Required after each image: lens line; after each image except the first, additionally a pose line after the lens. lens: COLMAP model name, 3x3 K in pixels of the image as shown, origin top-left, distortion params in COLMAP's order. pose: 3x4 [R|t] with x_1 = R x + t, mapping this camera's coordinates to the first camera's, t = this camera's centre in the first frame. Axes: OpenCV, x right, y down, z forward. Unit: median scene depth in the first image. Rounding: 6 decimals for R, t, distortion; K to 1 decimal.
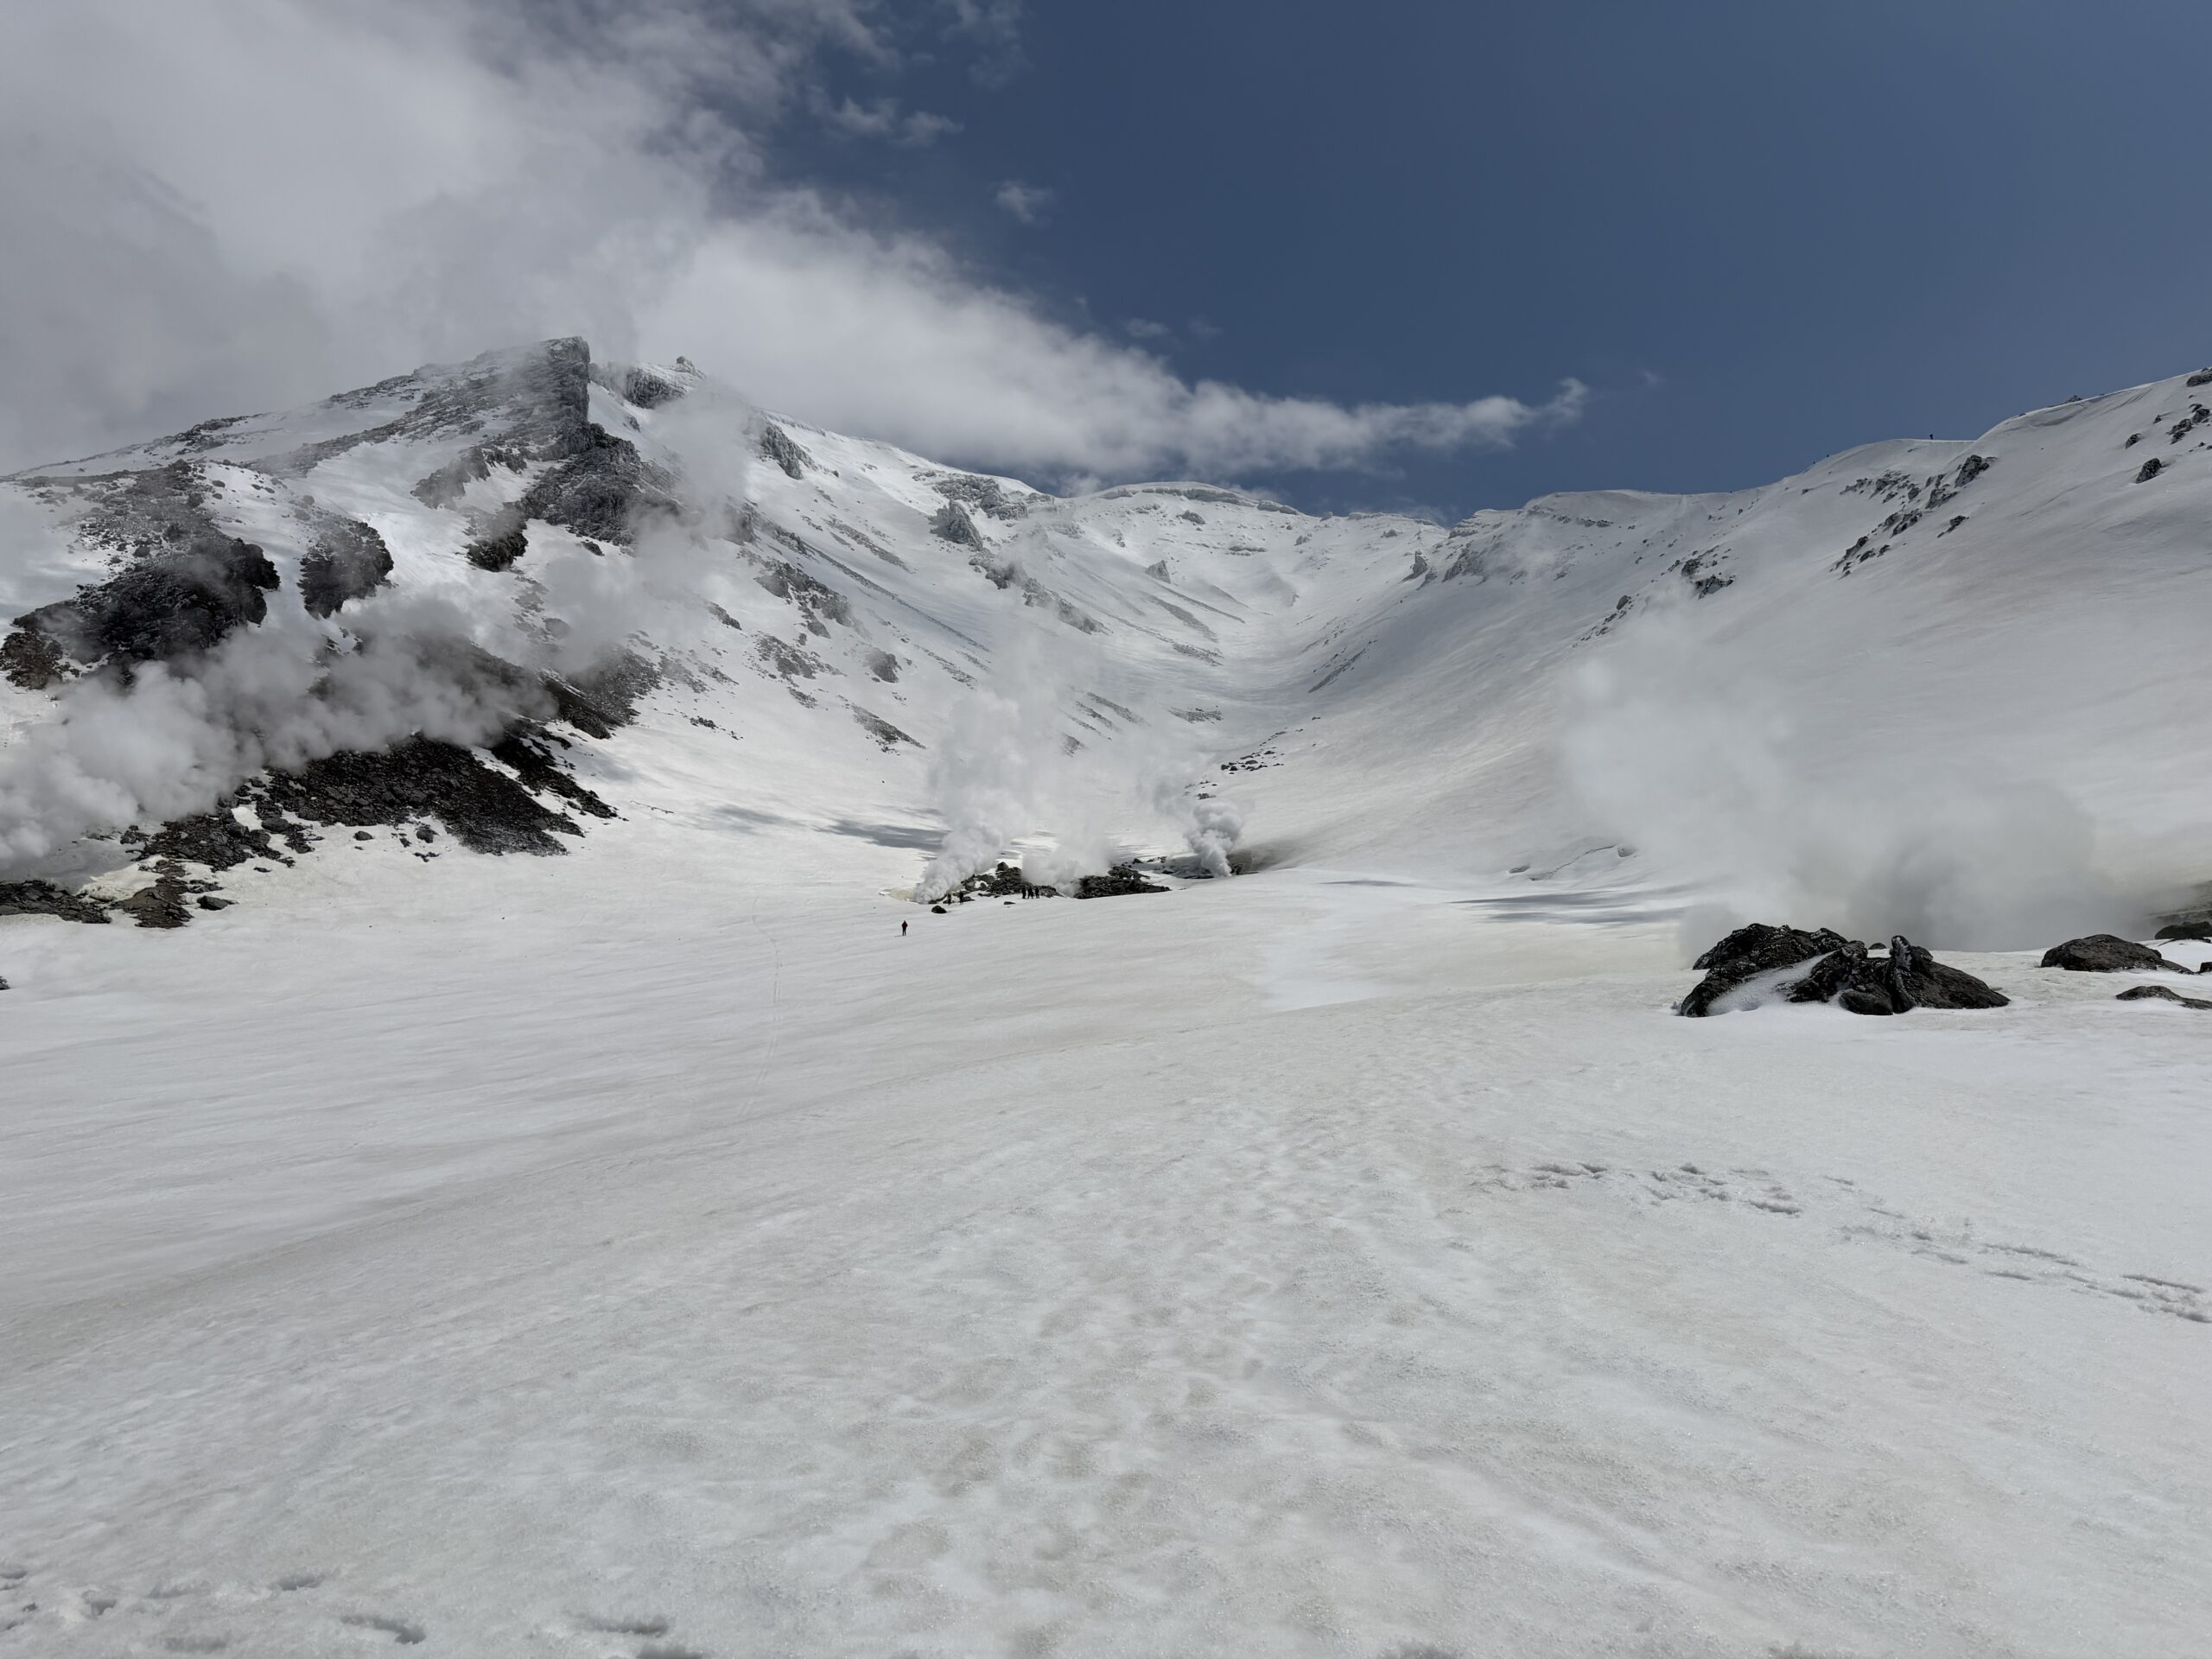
lens RADIAL K [[1544.5, 0, 1106.0], [0, 1544.5, 829.5], [0, 0, 1]] dist [0.048573, -0.052541]
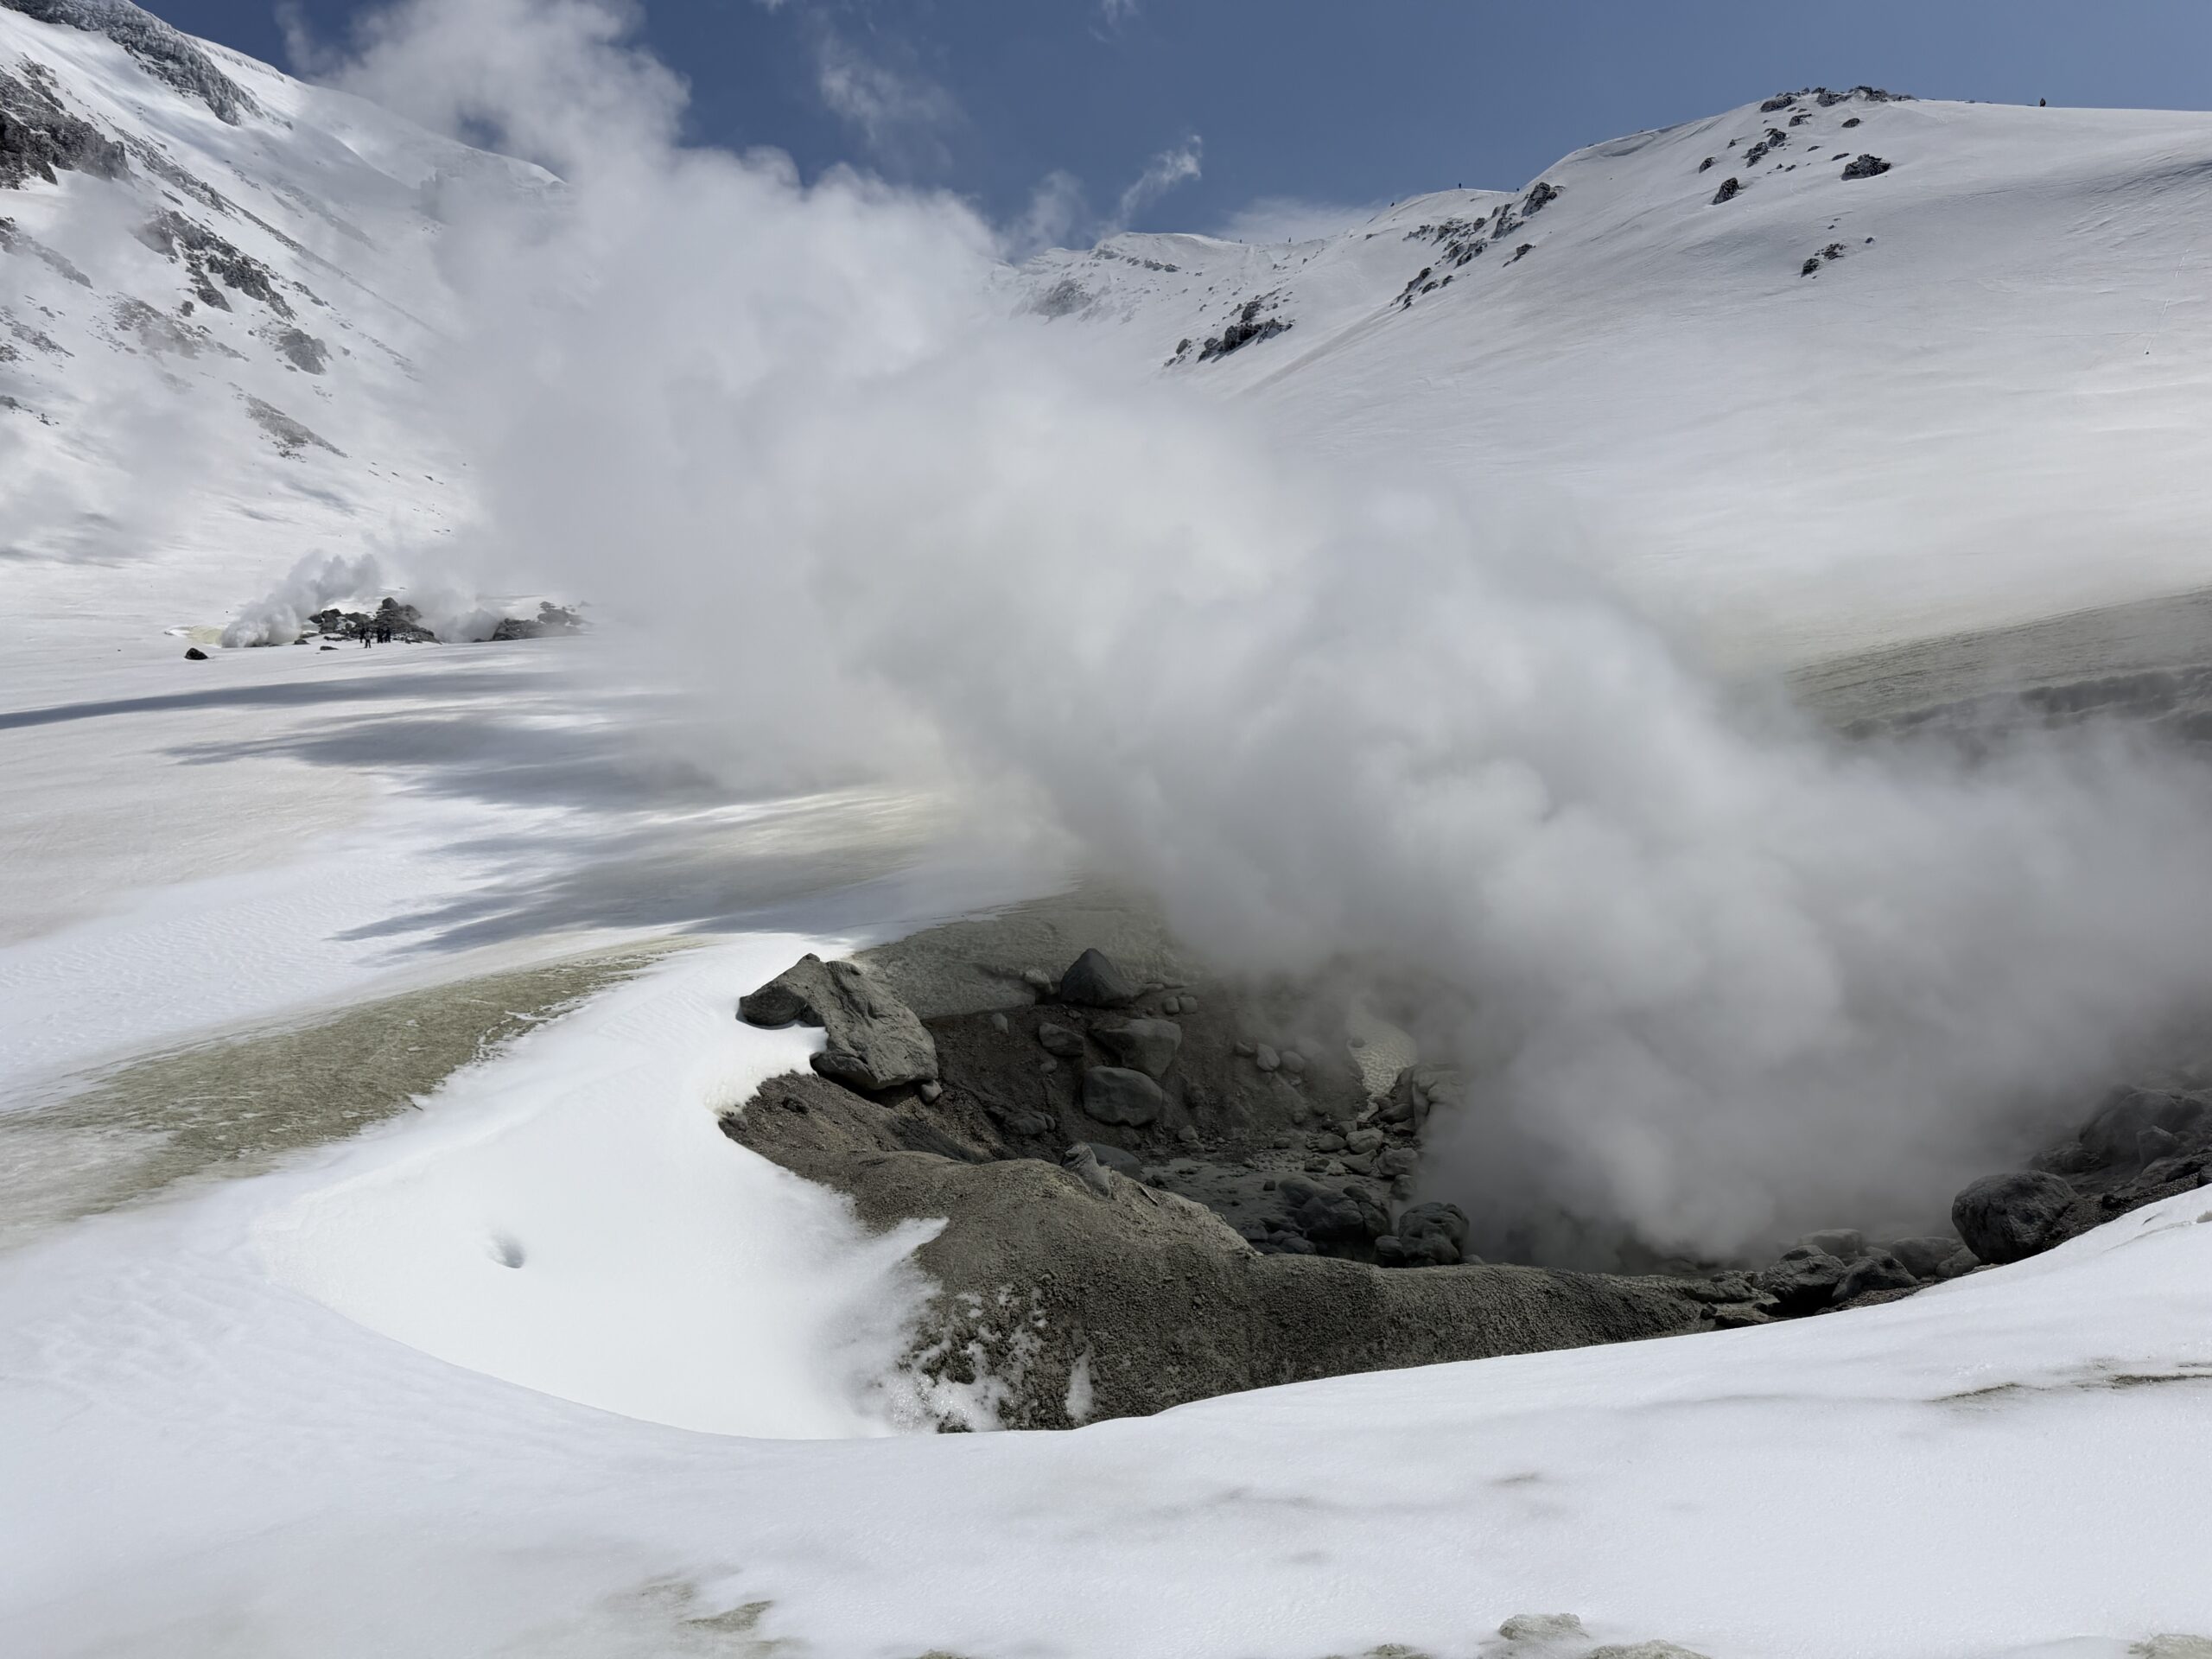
lens RADIAL K [[1531.8, 0, 1117.5], [0, 1531.8, 865.6], [0, 0, 1]] dist [0.030401, -0.044226]
pose [[0.961515, -0.013434, 0.274424, 0.042976], [-0.034682, 0.984880, 0.169730, 0.006615], [-0.272555, -0.172716, 0.946511, 0.097710]]
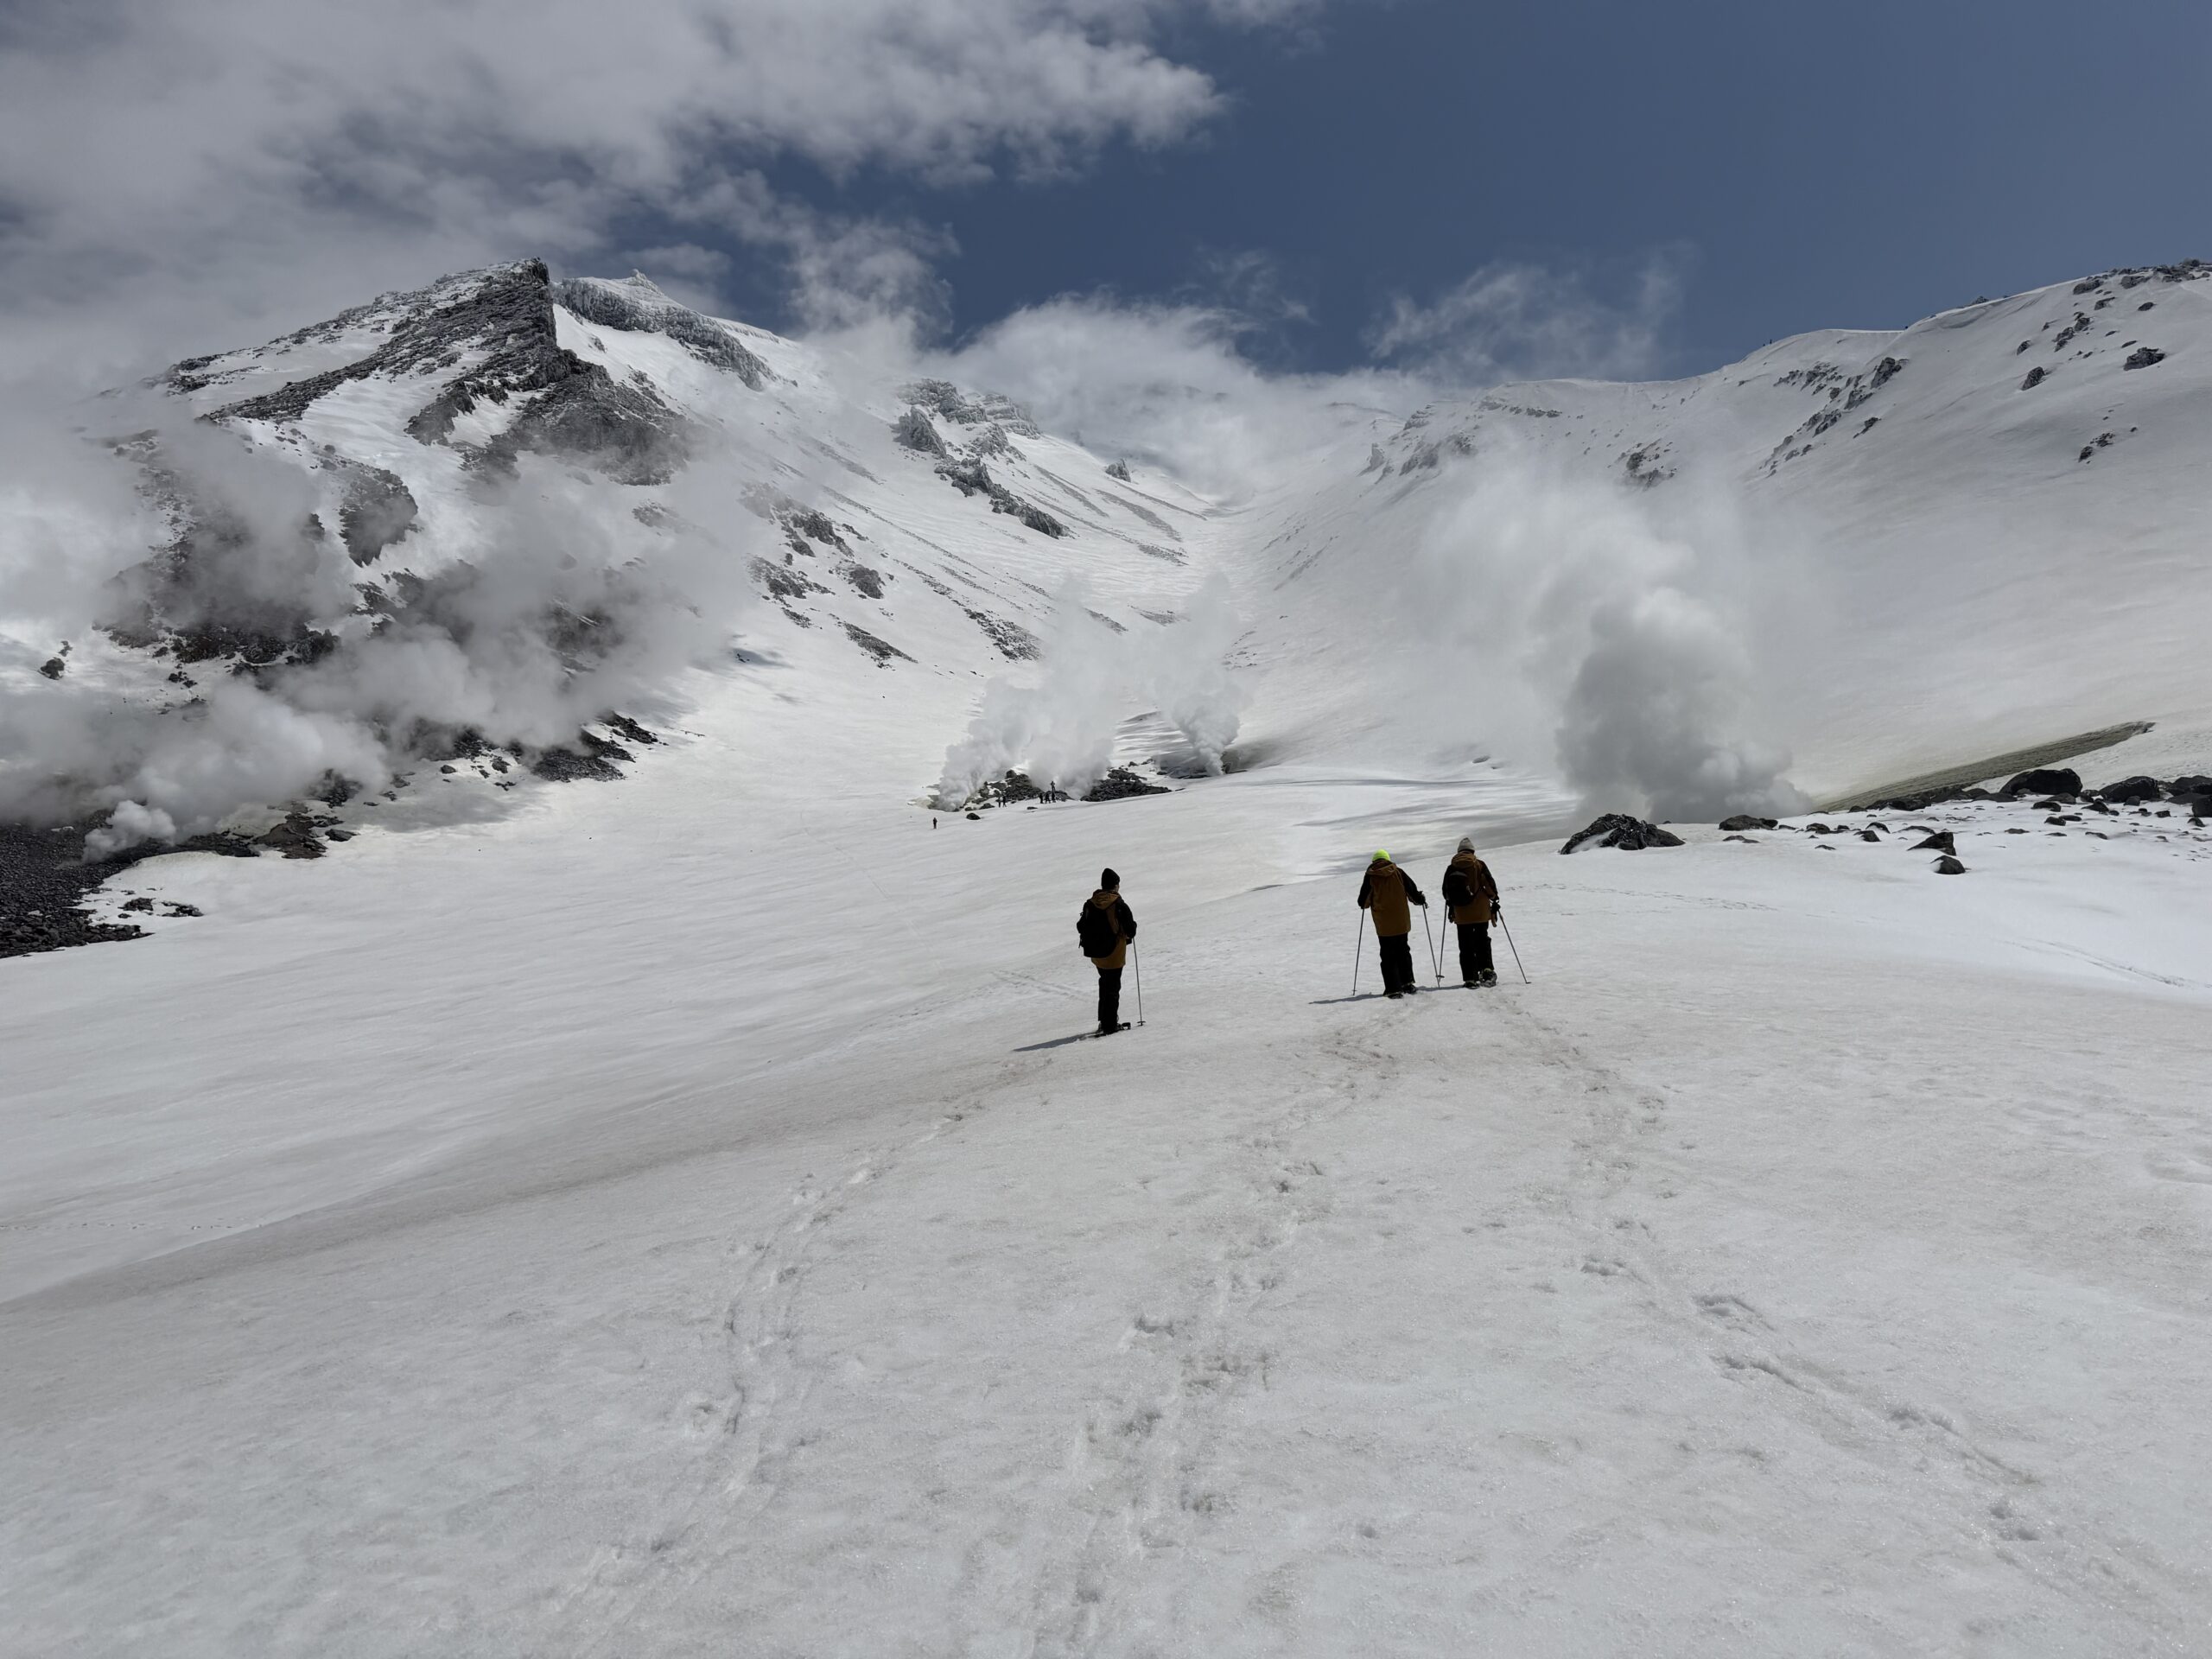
lens RADIAL K [[1531.8, 0, 1117.5], [0, 1531.8, 865.6], [0, 0, 1]] dist [0.030401, -0.044226]
pose [[0.998764, -0.040971, 0.028133, -0.015385], [0.038263, 0.995131, 0.090835, -0.004256], [-0.031718, -0.089646, 0.995469, -0.052773]]
